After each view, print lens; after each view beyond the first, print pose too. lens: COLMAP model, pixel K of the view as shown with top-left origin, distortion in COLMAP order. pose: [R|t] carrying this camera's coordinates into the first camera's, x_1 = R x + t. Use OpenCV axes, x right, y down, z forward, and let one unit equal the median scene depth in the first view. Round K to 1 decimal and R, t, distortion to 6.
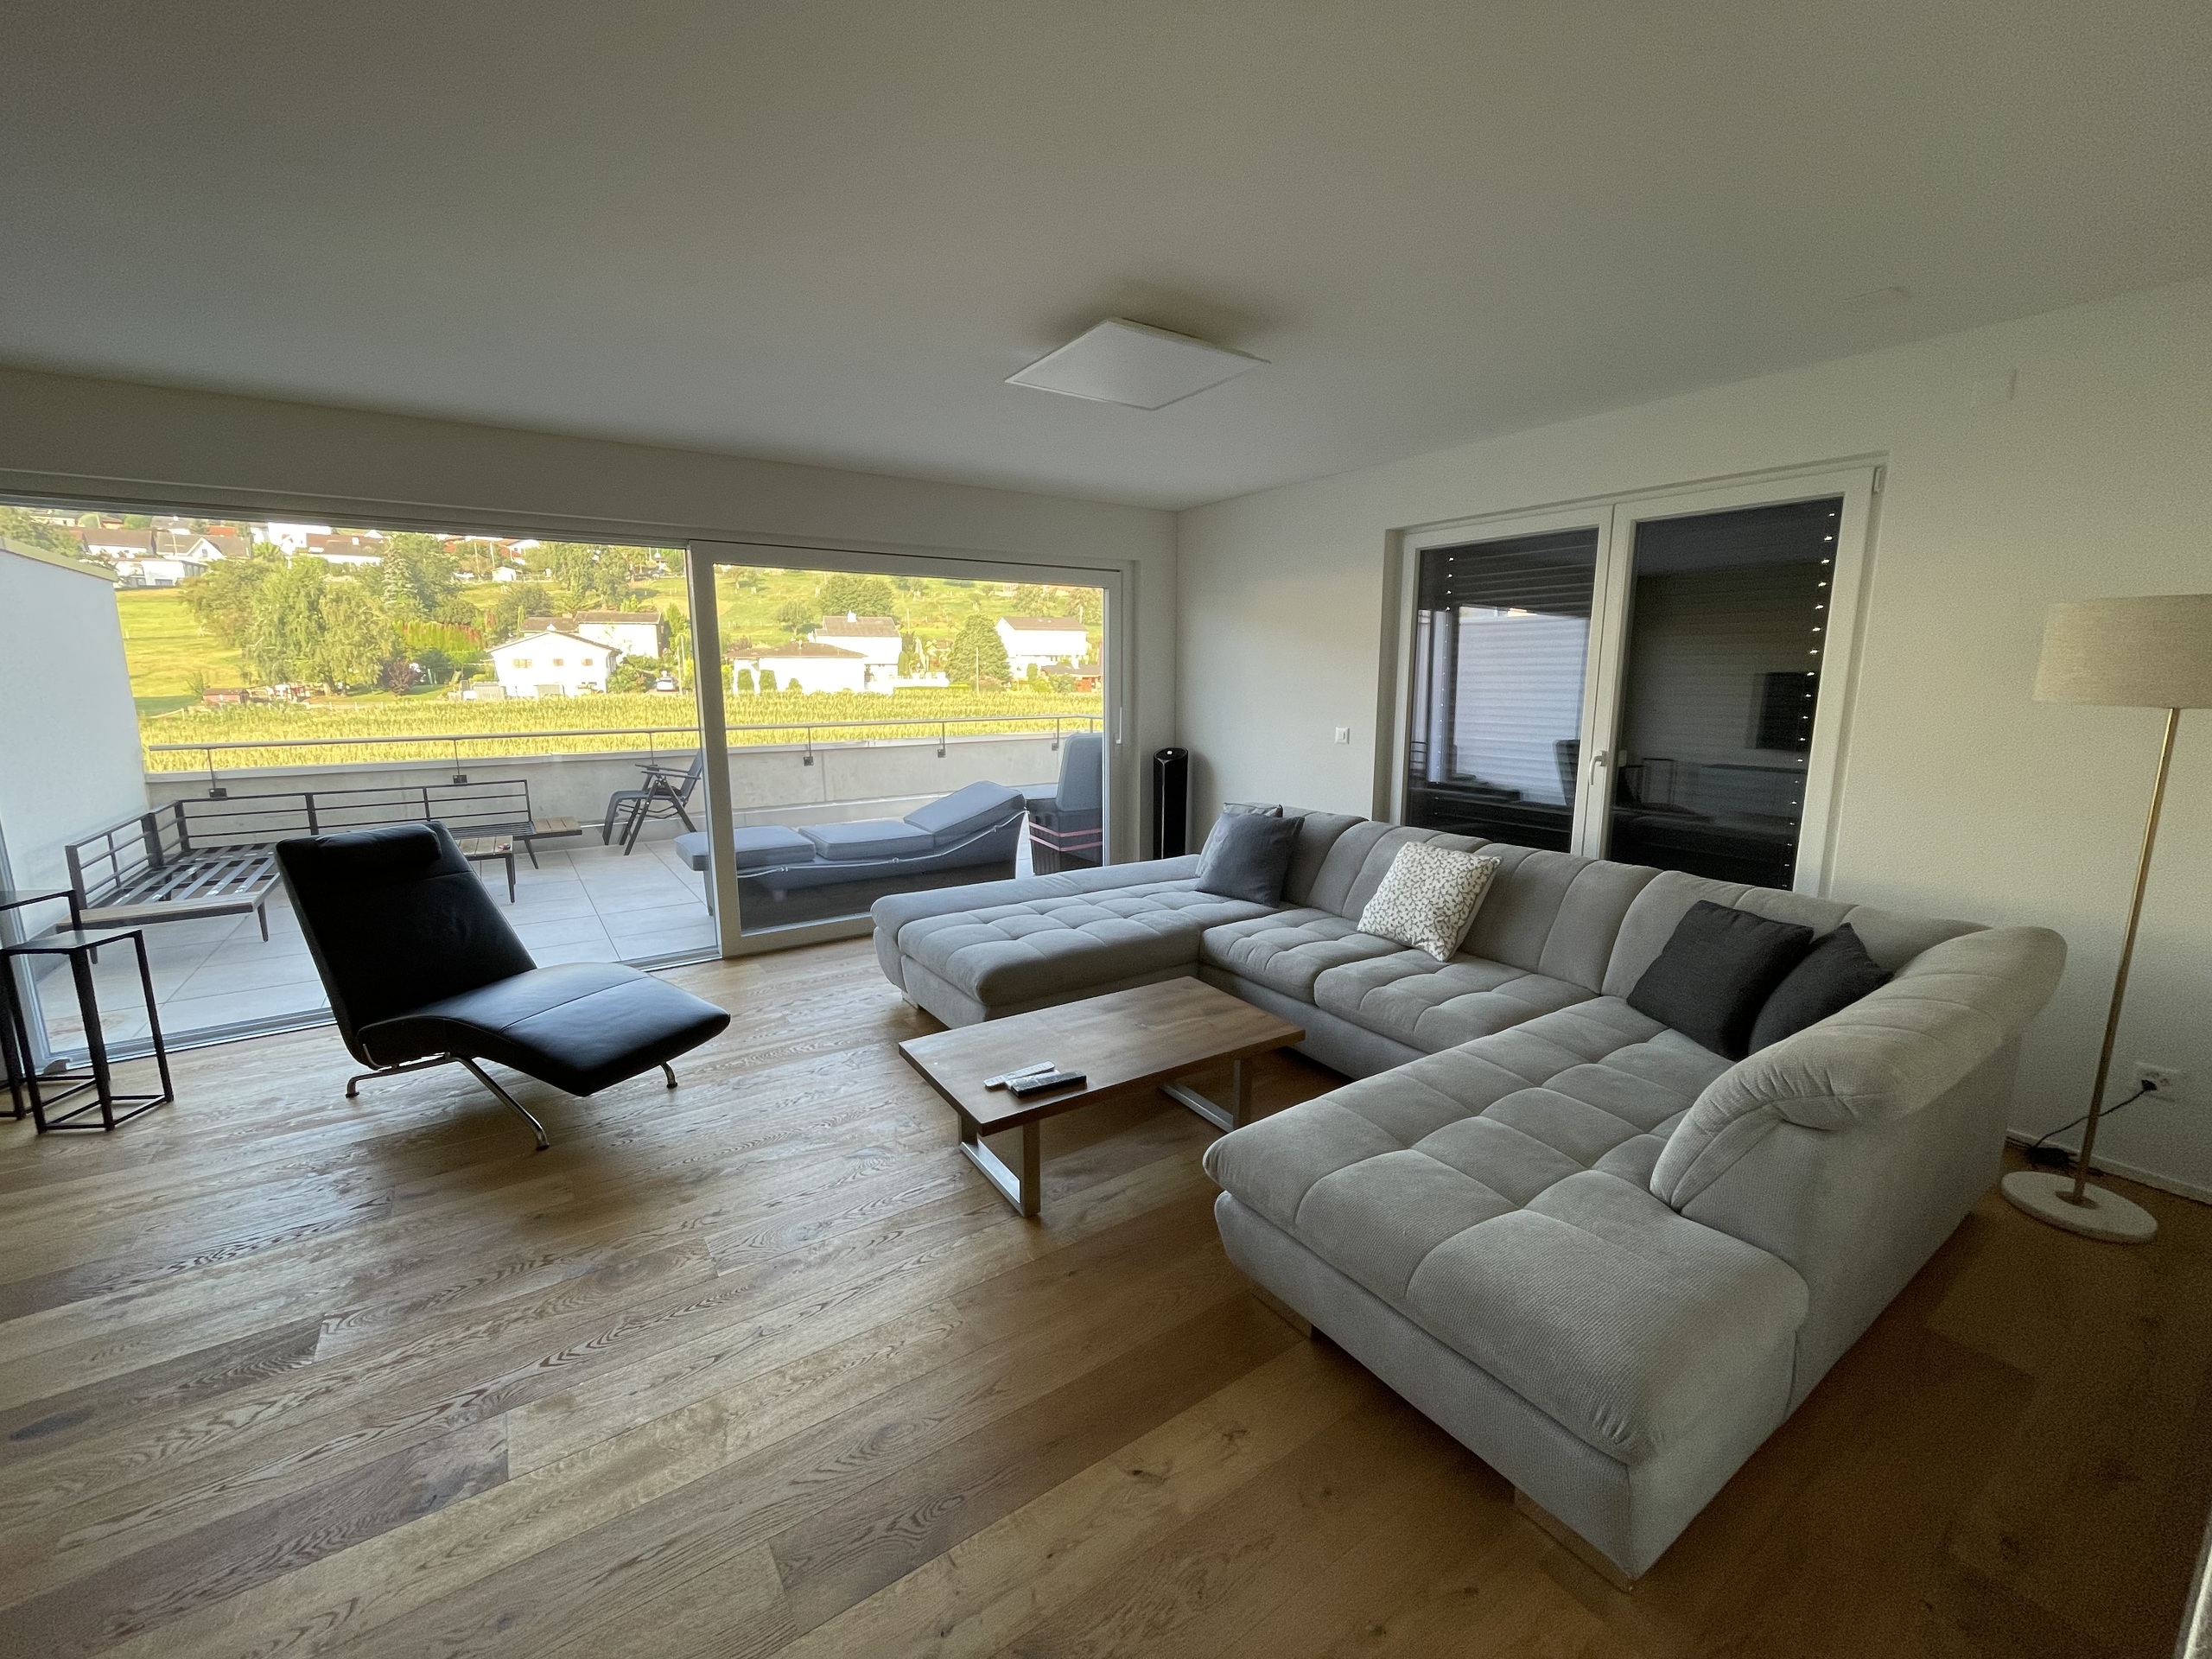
lens RADIAL K [[892.5, 0, 1106.0], [0, 892.5, 829.5], [0, 0, 1]] dist [-0.003296, -0.000659]
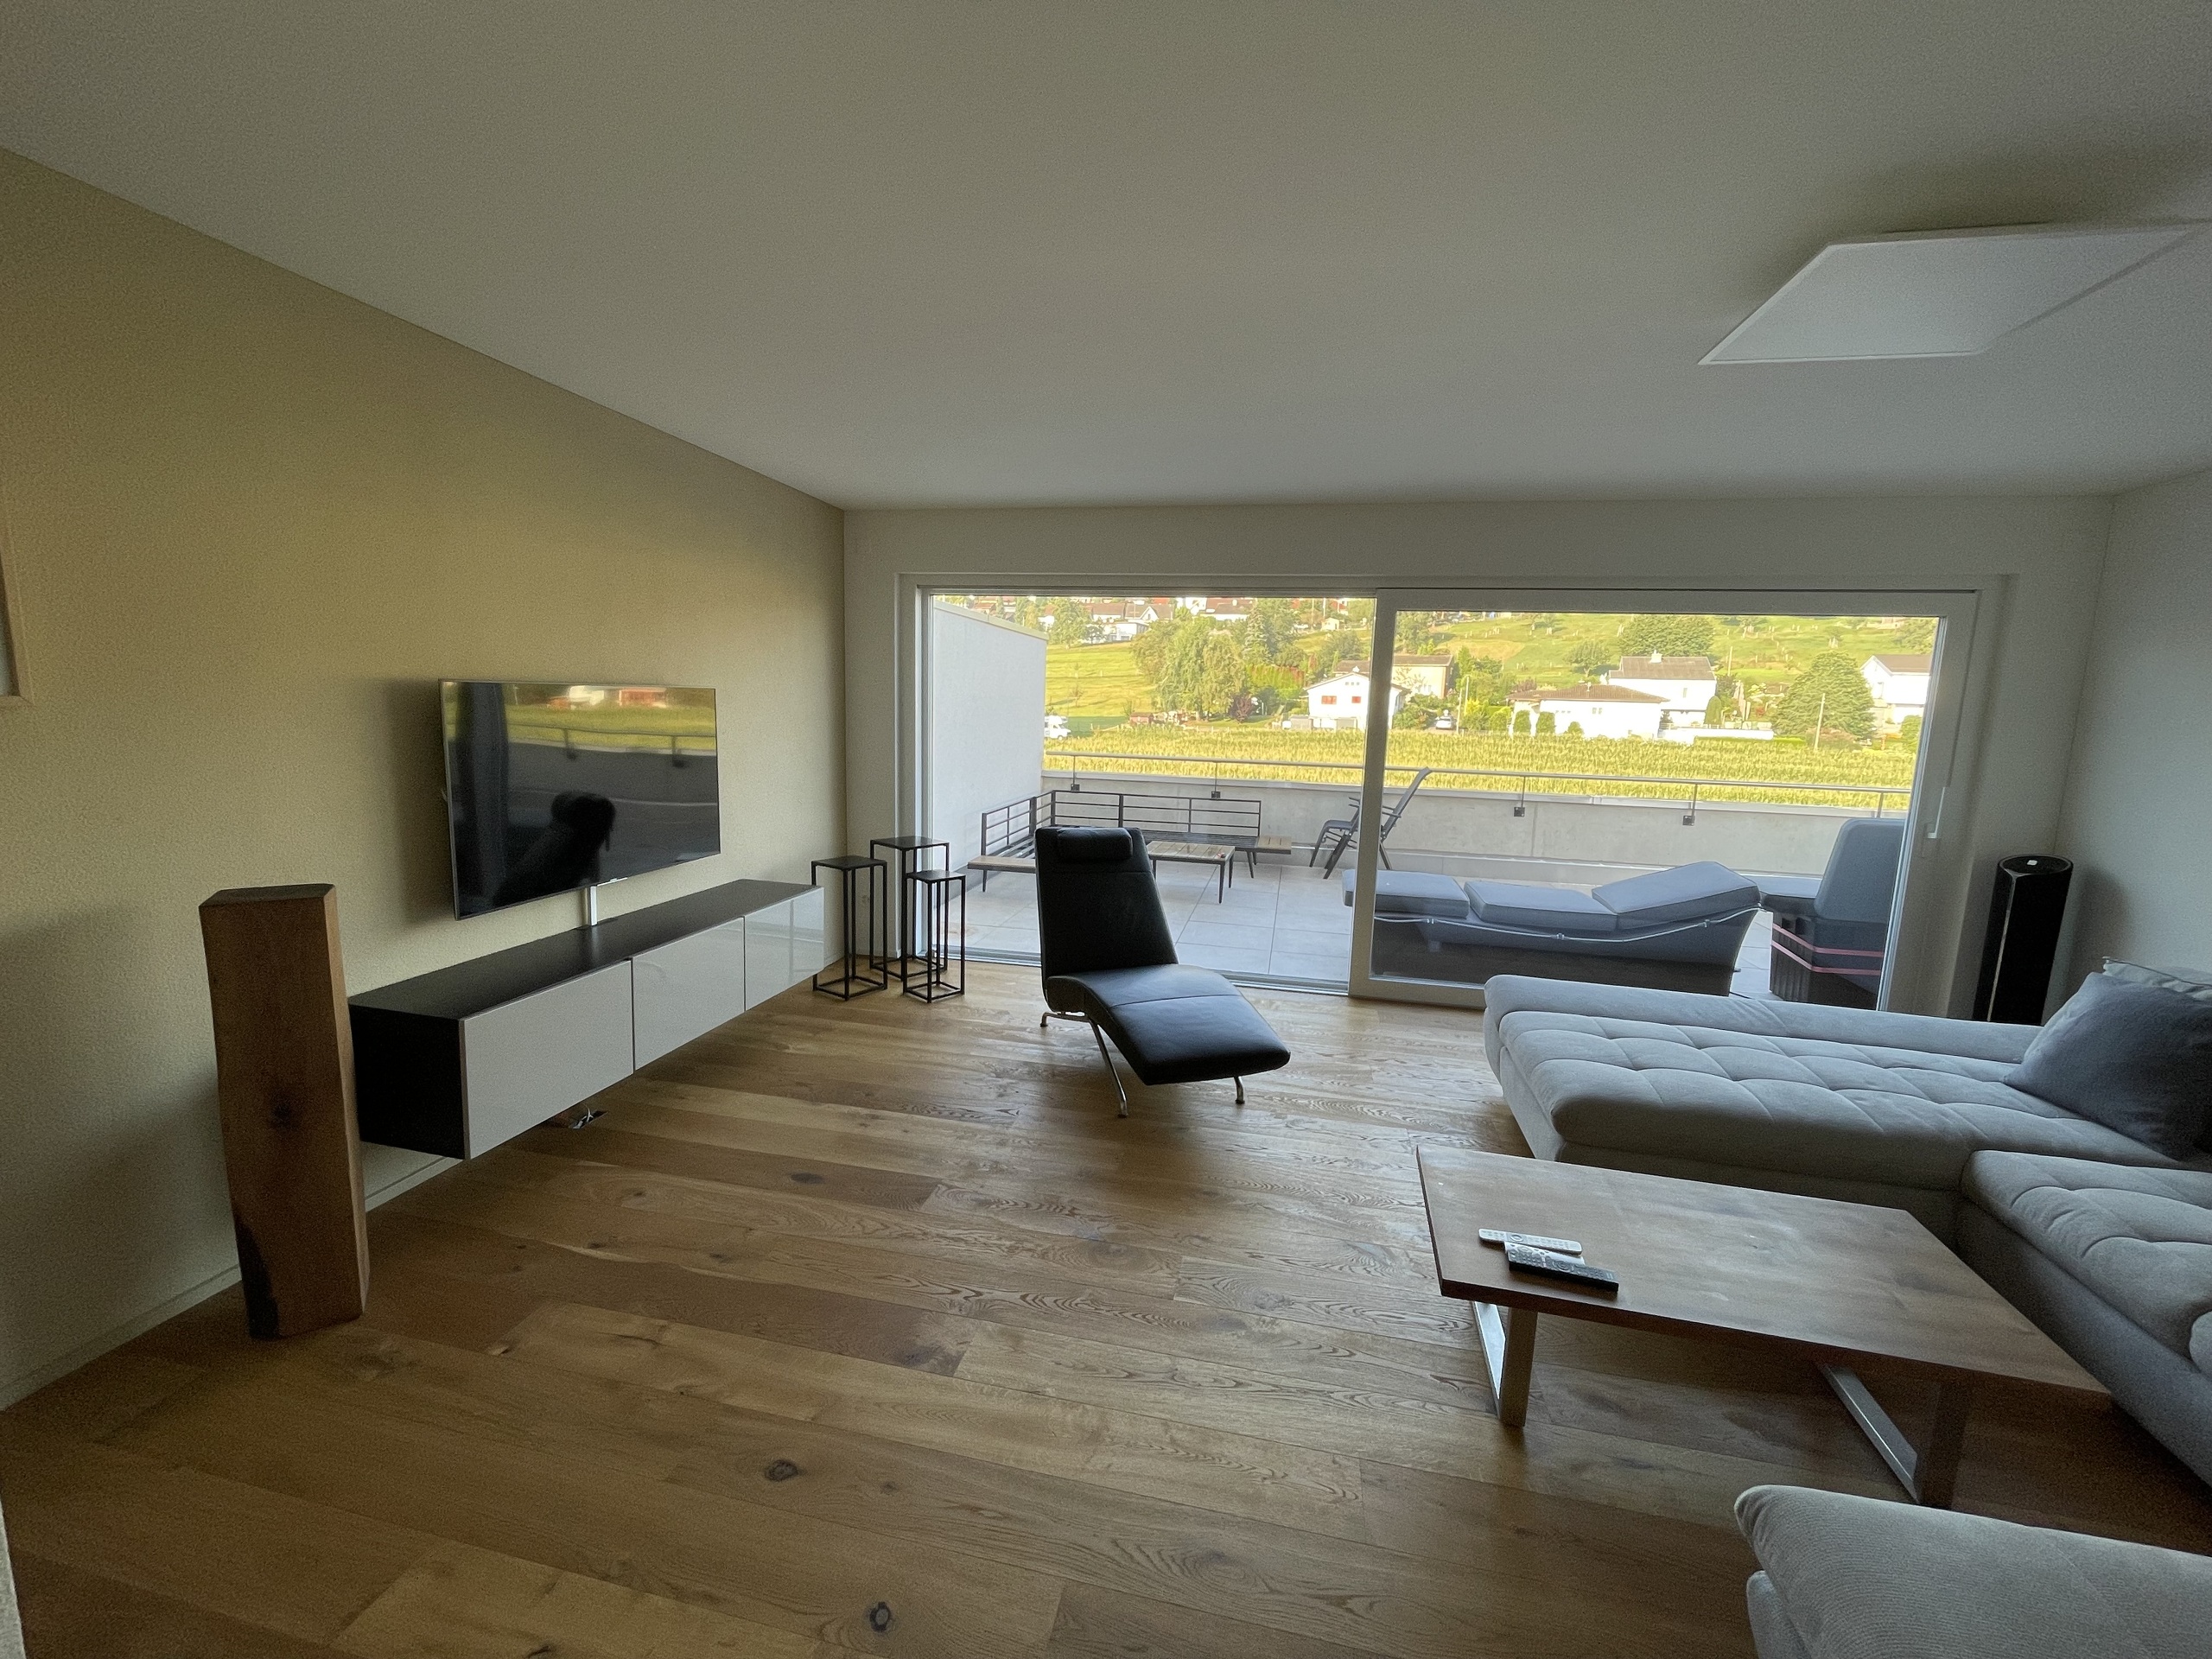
lens RADIAL K [[892.5, 0, 1106.0], [0, 892.5, 829.5], [0, 0, 1]] dist [-0.003296, -0.000659]
pose [[0.686434, 0.126273, -0.716144, 0.124952], [-0.158176, 0.987156, 0.022445, -0.031986], [0.709780, 0.097870, 0.697591, 0.116782]]
